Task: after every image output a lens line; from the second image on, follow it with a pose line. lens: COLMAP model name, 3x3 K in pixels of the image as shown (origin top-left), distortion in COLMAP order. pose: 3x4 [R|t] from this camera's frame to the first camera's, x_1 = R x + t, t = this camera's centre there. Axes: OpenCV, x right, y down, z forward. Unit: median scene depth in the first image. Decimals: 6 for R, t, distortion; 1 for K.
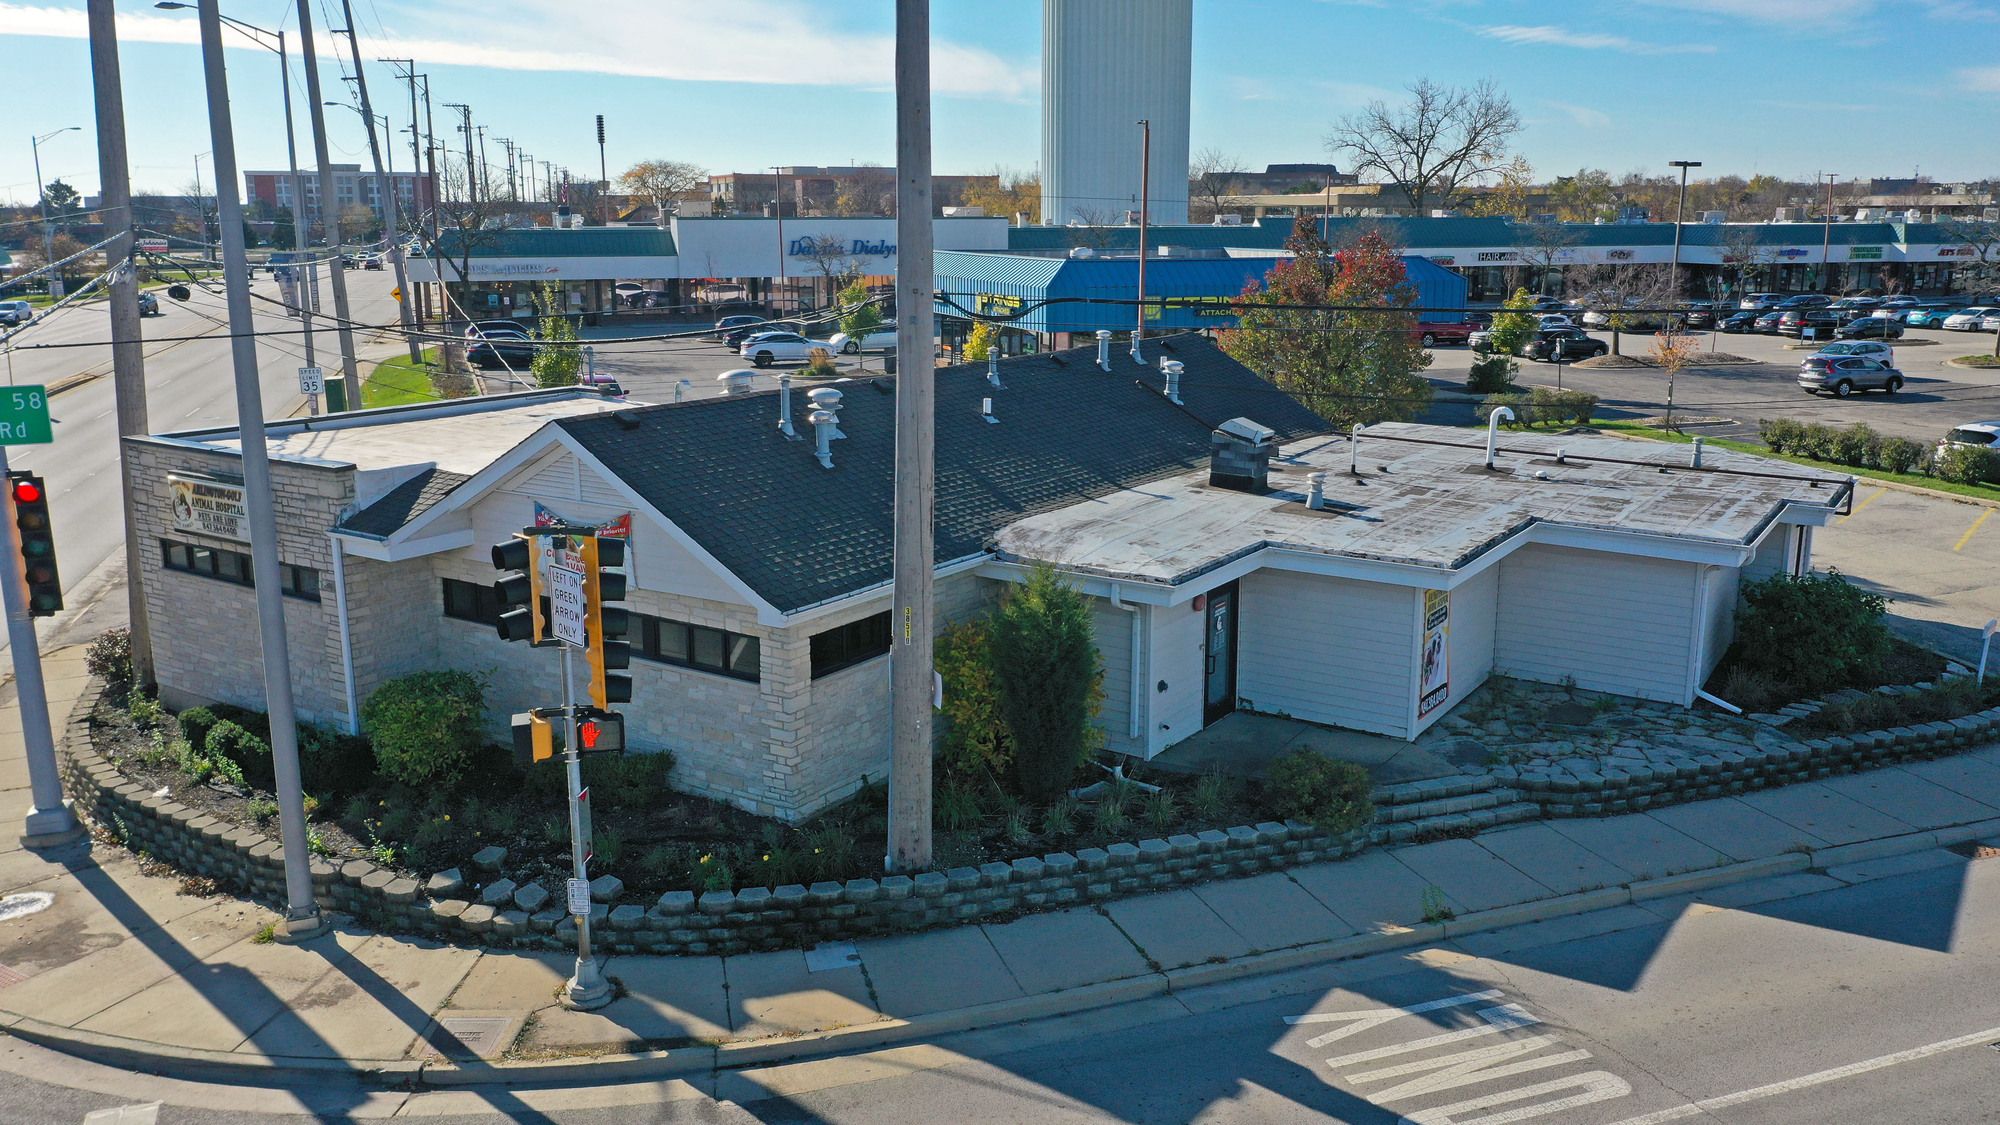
lens RADIAL K [[1541.5, 0, 1043.0], [0, 1541.5, 555.0], [0, 0, 1]] dist [0.004712, 0.005438]
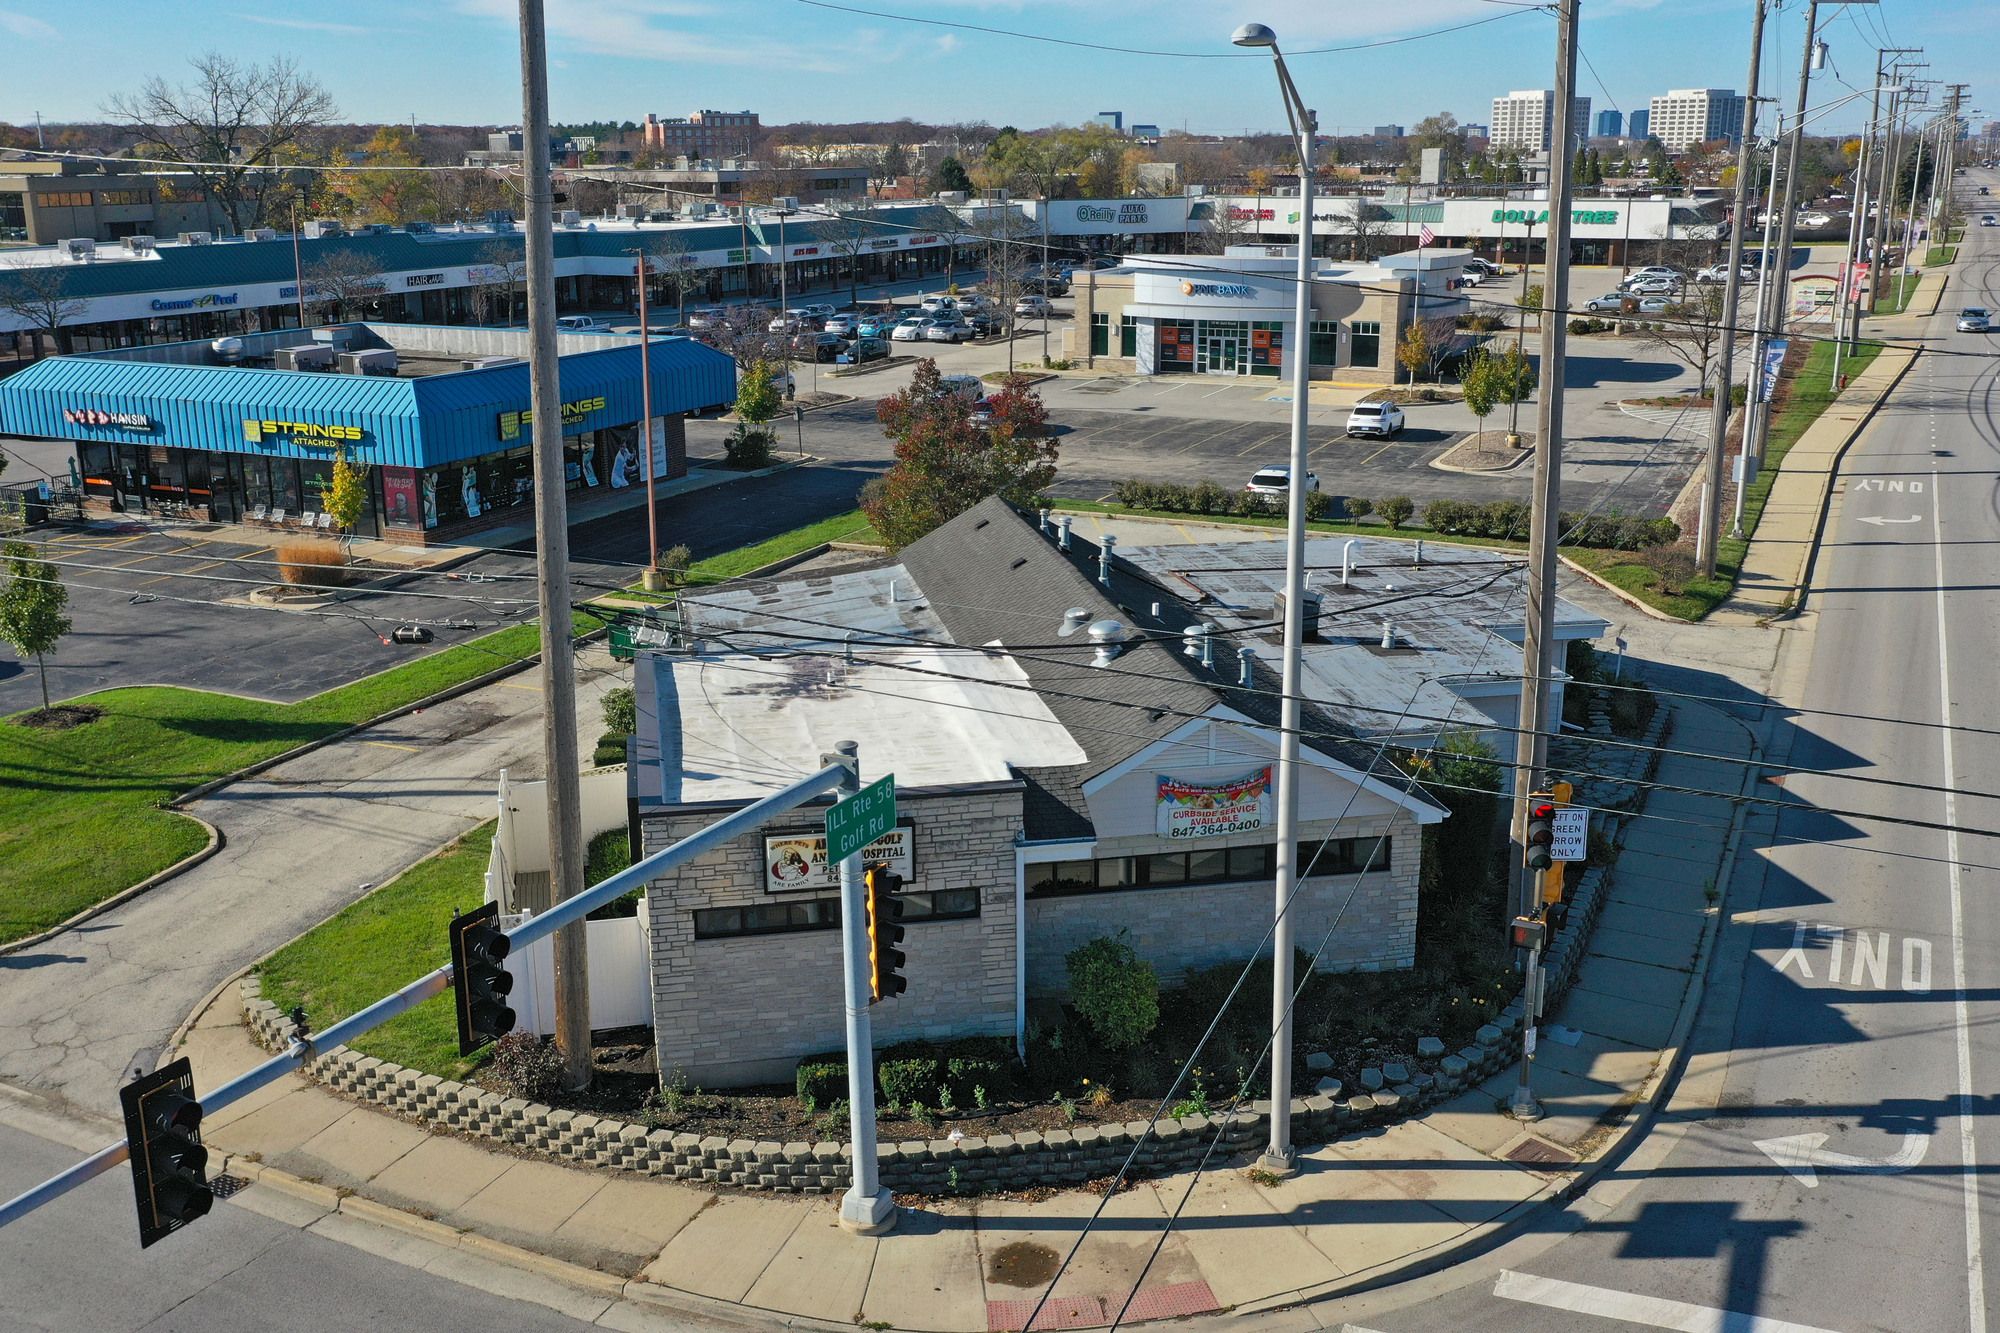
lens RADIAL K [[1803.6, 0, 1000.0], [0, 1803.6, 666.5], [0, 0, 1]] dist [0.004861, 0.012057]
pose [[0.723879, -0.188824, 0.663585, -1.318435], [0.151706, 0.981842, 0.113895, -0.290401], [-0.673042, 0.018224, 0.739380, 0.094664]]
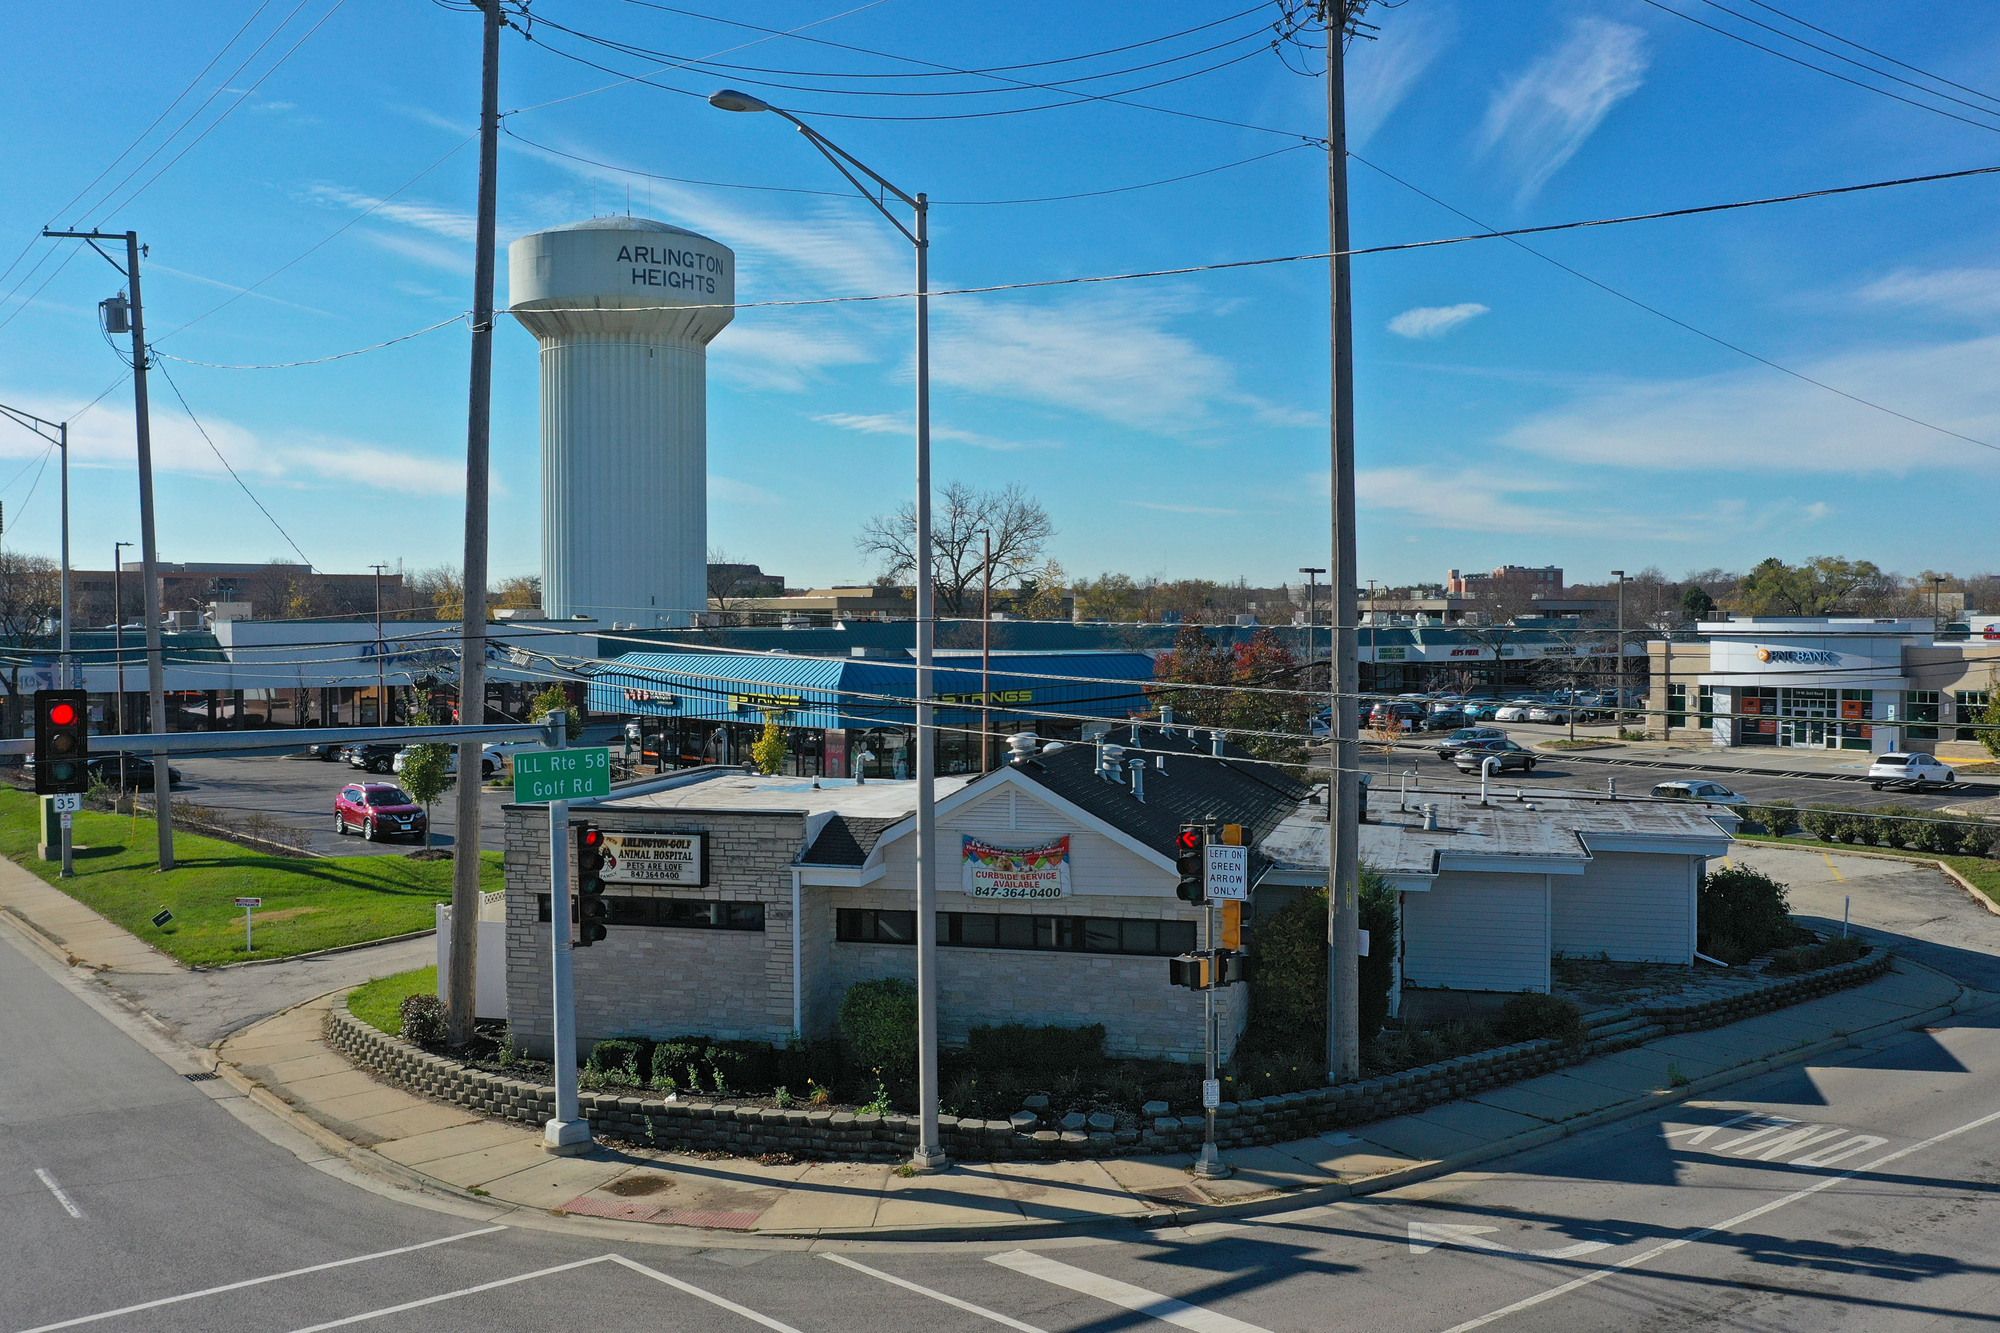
lens RADIAL K [[1803.6, 0, 1000.0], [0, 1803.6, 666.5], [0, 0, 1]] dist [0.004861, 0.012057]
pose [[0.948317, -0.009507, 0.317183, -0.782496], [0.069704, 0.981379, -0.178986, 0.098095], [-0.309575, 0.191844, 0.931321, -0.402242]]
